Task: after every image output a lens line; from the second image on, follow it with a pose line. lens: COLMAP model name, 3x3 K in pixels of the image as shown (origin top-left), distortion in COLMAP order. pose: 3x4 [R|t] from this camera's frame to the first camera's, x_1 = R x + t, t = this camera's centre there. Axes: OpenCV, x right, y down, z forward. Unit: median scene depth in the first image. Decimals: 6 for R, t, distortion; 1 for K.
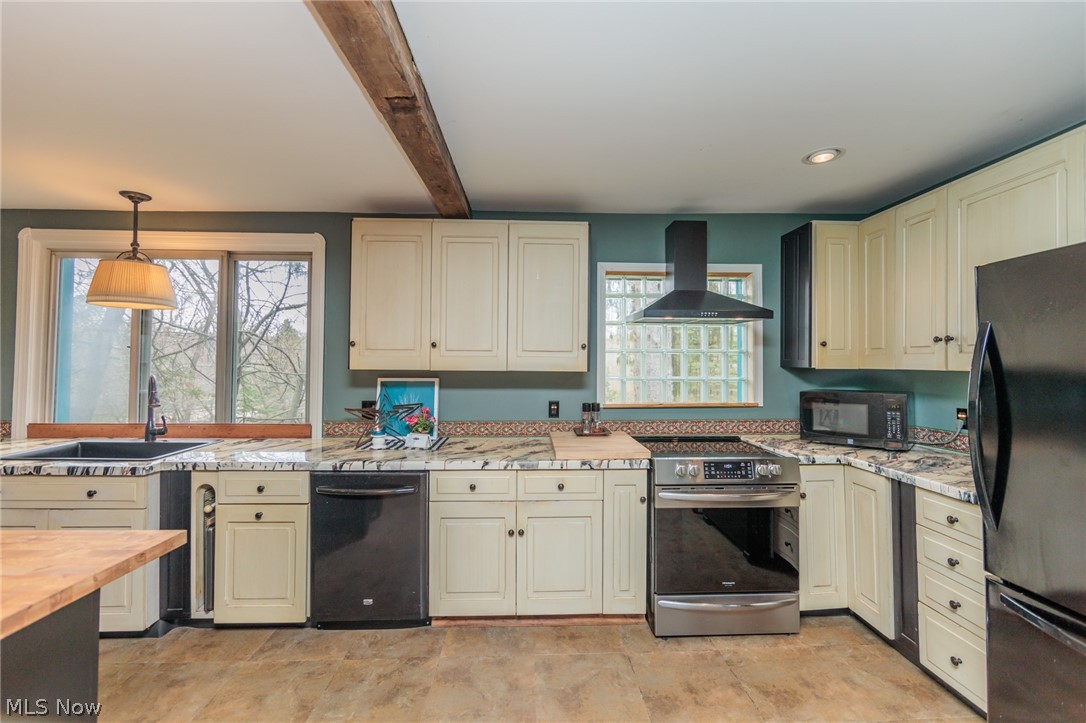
lens RADIAL K [[441.7, 0, 549.3], [0, 441.7, 355.6], [0, 0, 1]] dist [-0.001611, -0.000278]
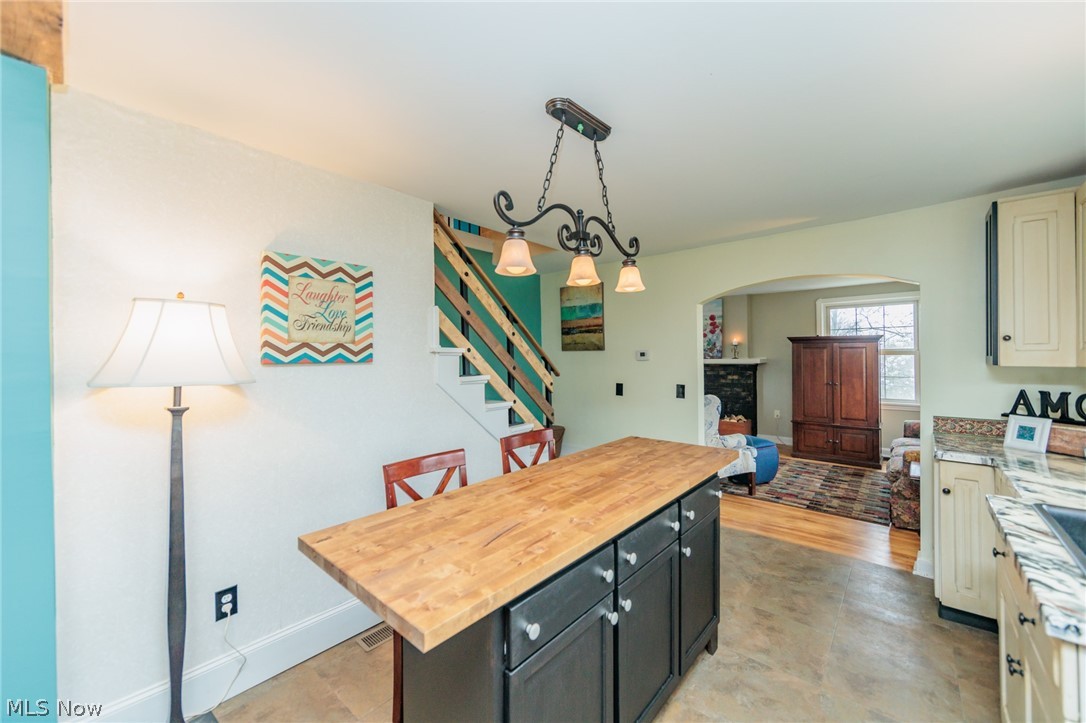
lens RADIAL K [[421.7, 0, 541.9], [0, 421.7, 352.4], [0, 0, 1]] dist [-0.002268, -0.000177]
pose [[-0.686569, -0.003171, -0.727058, -0.263799], [0.017964, 0.999611, -0.021323, 0.001532], [0.726843, -0.027701, -0.686245, 0.835059]]
